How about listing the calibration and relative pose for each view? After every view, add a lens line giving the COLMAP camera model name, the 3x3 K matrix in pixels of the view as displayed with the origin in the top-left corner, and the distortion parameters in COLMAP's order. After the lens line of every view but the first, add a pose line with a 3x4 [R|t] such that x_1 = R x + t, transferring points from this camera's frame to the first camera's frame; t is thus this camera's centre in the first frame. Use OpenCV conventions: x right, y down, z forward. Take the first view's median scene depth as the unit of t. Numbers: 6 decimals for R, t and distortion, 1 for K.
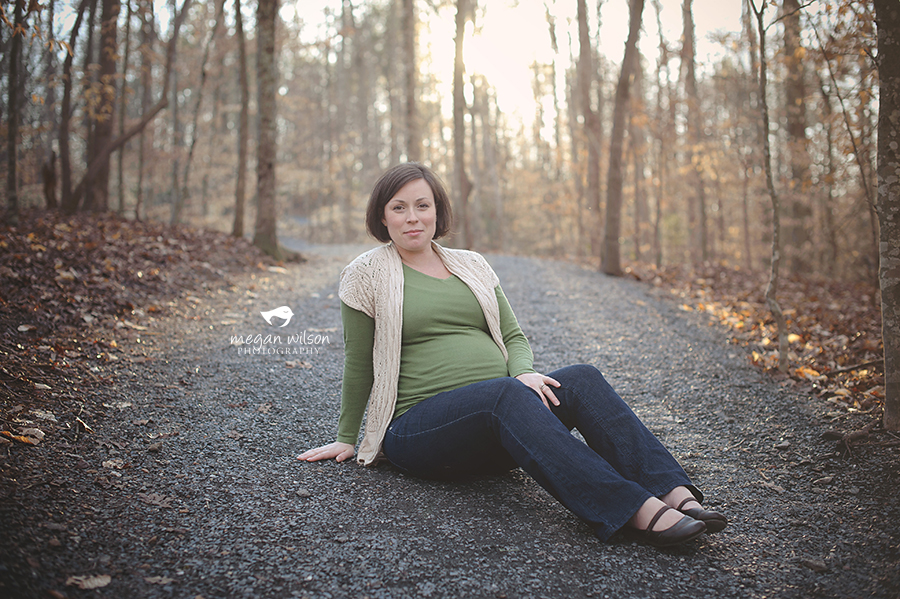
lens RADIAL K [[1314.8, 0, 450.0], [0, 1314.8, 299.5], [0, 0, 1]] dist [-0.113028, 0.028069]
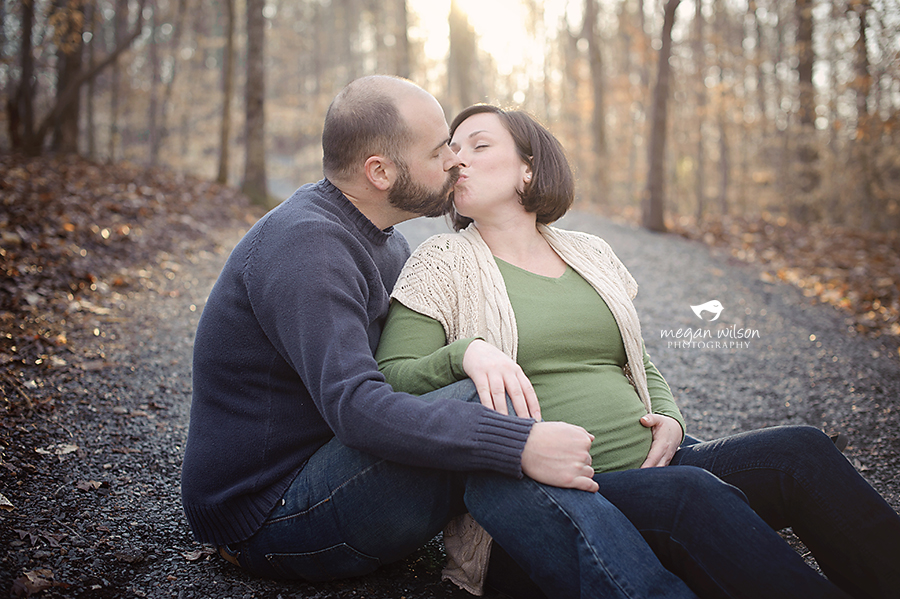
lens RADIAL K [[1314.8, 0, 450.0], [0, 1314.8, 299.5], [0, 0, 1]] dist [-0.113028, 0.028069]
pose [[0.999879, 0.004689, 0.014818, -0.034673], [-0.005357, 0.998955, 0.045382, -0.016975], [-0.014589, -0.045456, 0.998860, 0.186569]]
